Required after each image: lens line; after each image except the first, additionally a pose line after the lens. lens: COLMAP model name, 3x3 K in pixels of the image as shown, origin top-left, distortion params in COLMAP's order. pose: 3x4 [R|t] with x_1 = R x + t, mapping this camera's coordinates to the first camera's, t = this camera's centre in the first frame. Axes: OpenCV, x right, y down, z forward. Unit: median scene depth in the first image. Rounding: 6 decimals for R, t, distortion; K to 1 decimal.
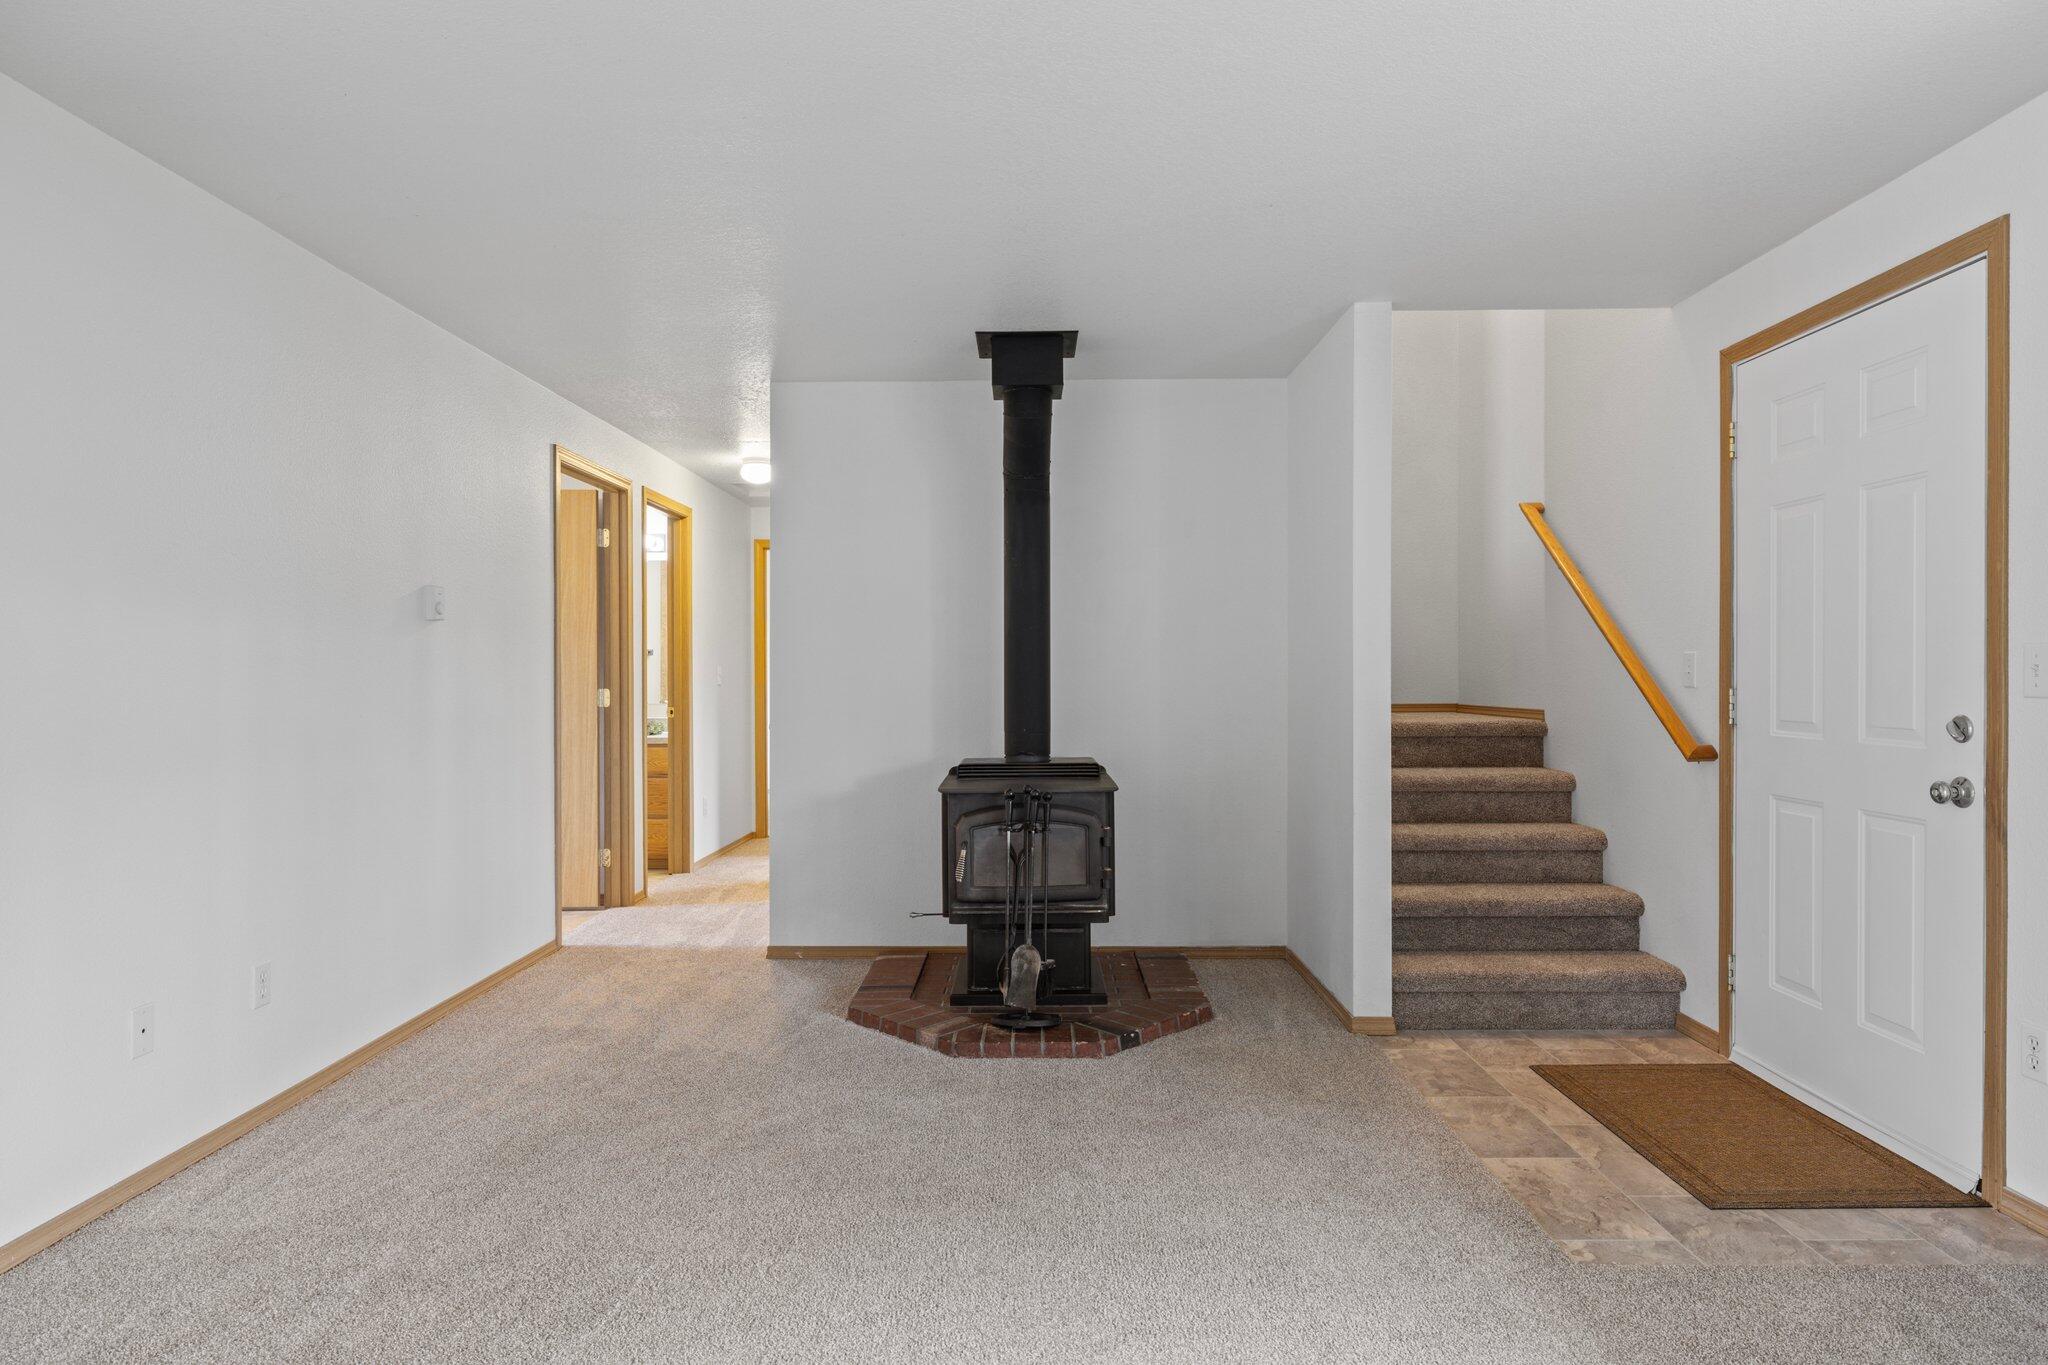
lens RADIAL K [[1177.5, 0, 1020.1], [0, 1177.5, 674.4], [0, 0, 1]] dist [0.002641, 0.000203]
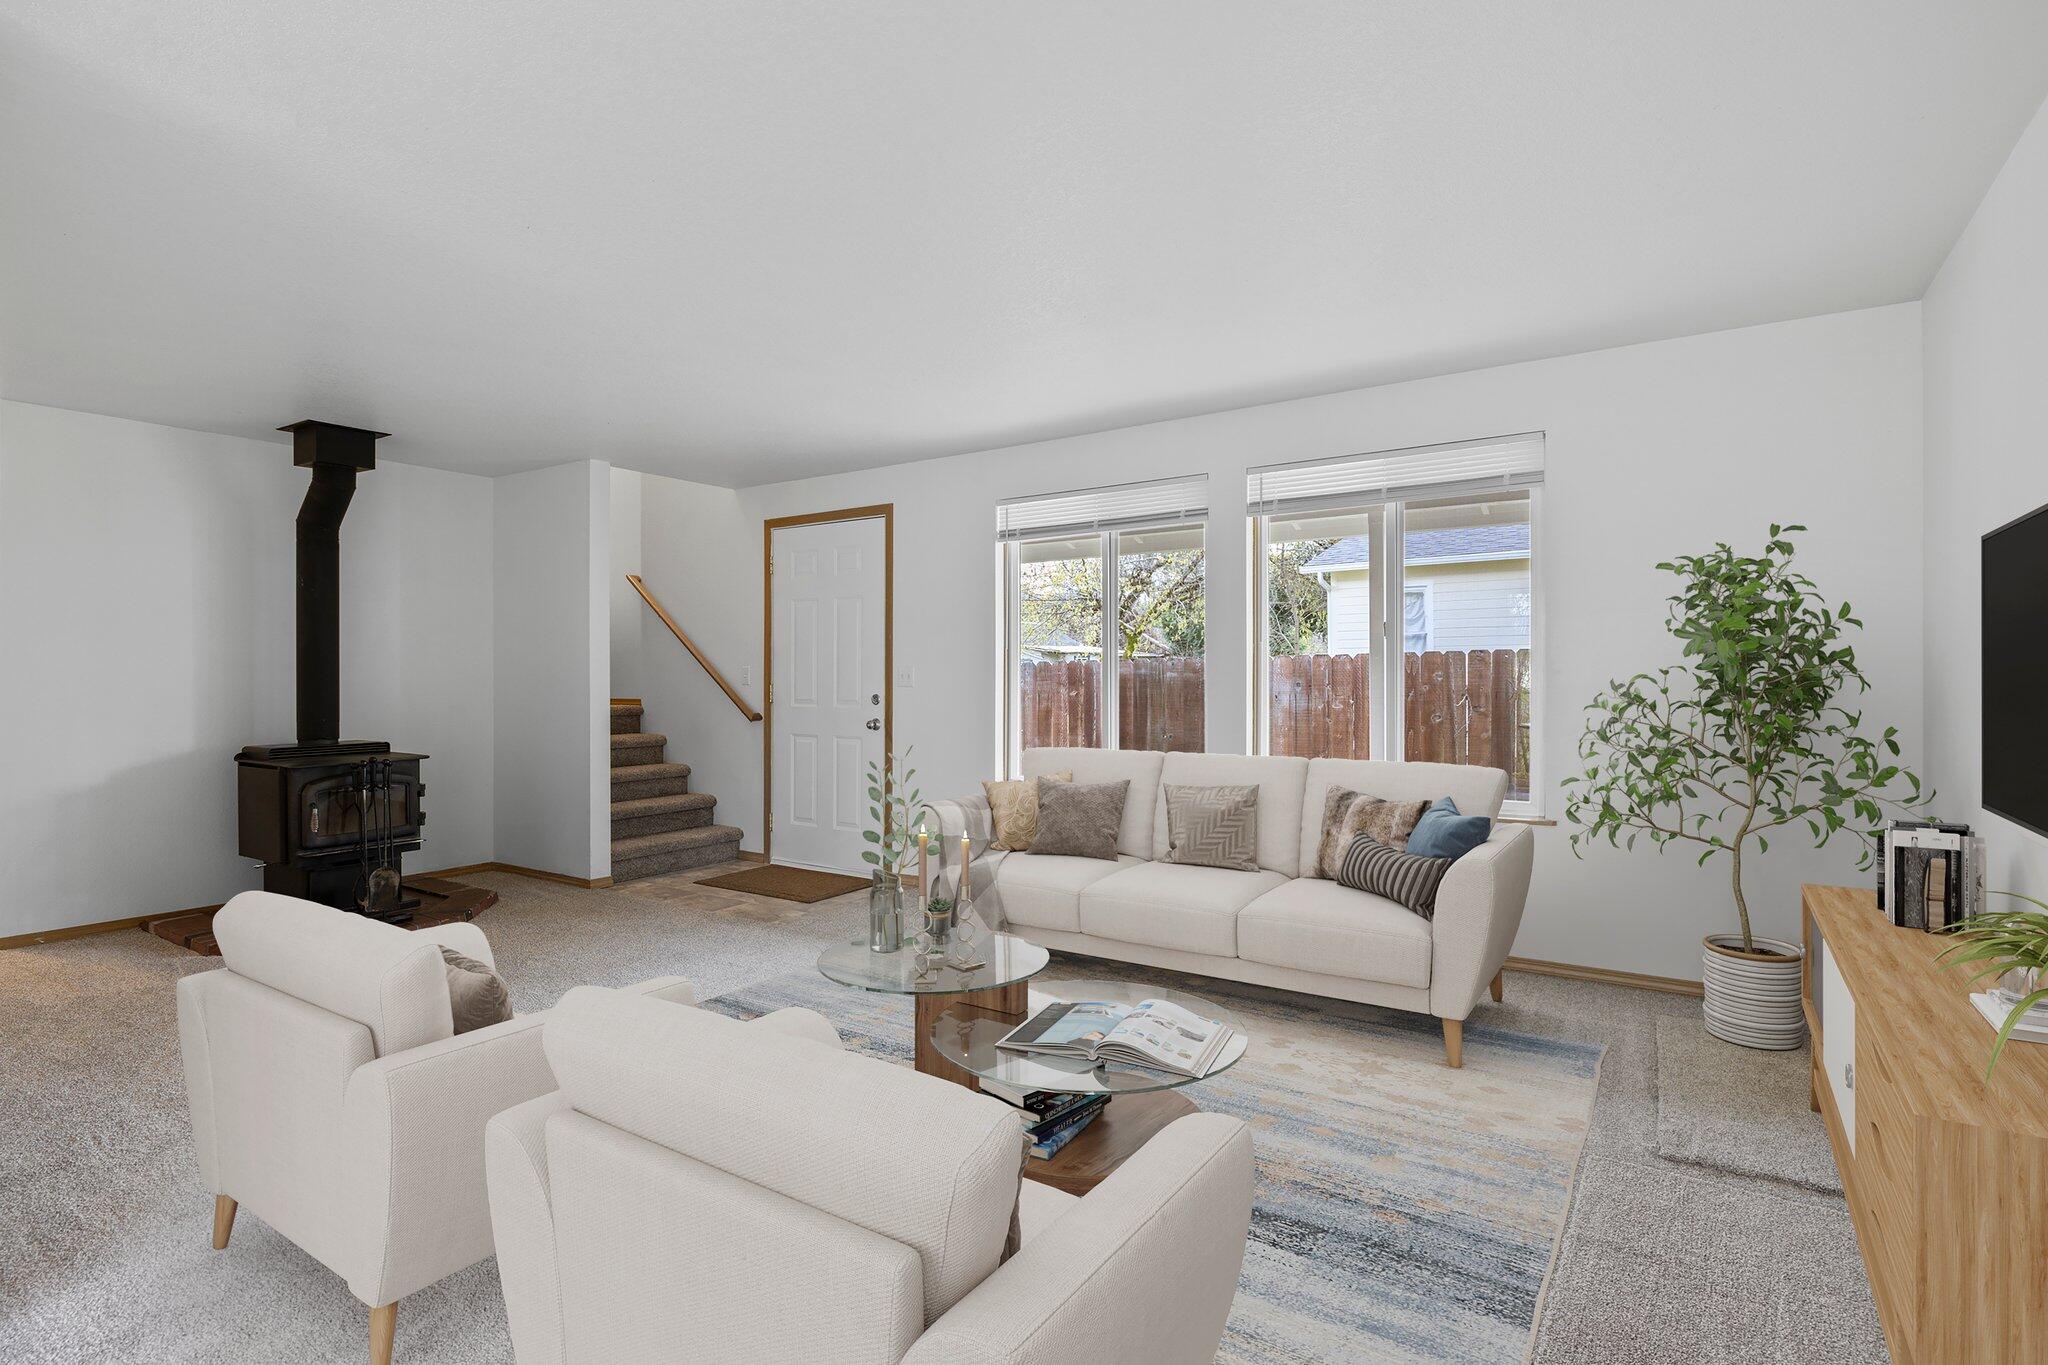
lens RADIAL K [[1033.3, 0, 1028.8], [0, 1033.3, 678.4], [0, 0, 1]] dist [-0.002654, 0.000308]
pose [[0.543384, -0.000952, 0.839484, -0.626440], [0.000544, 1.000000, 0.000782, -0.000641], [-0.839484, 0.000032, 0.543384, -0.341345]]
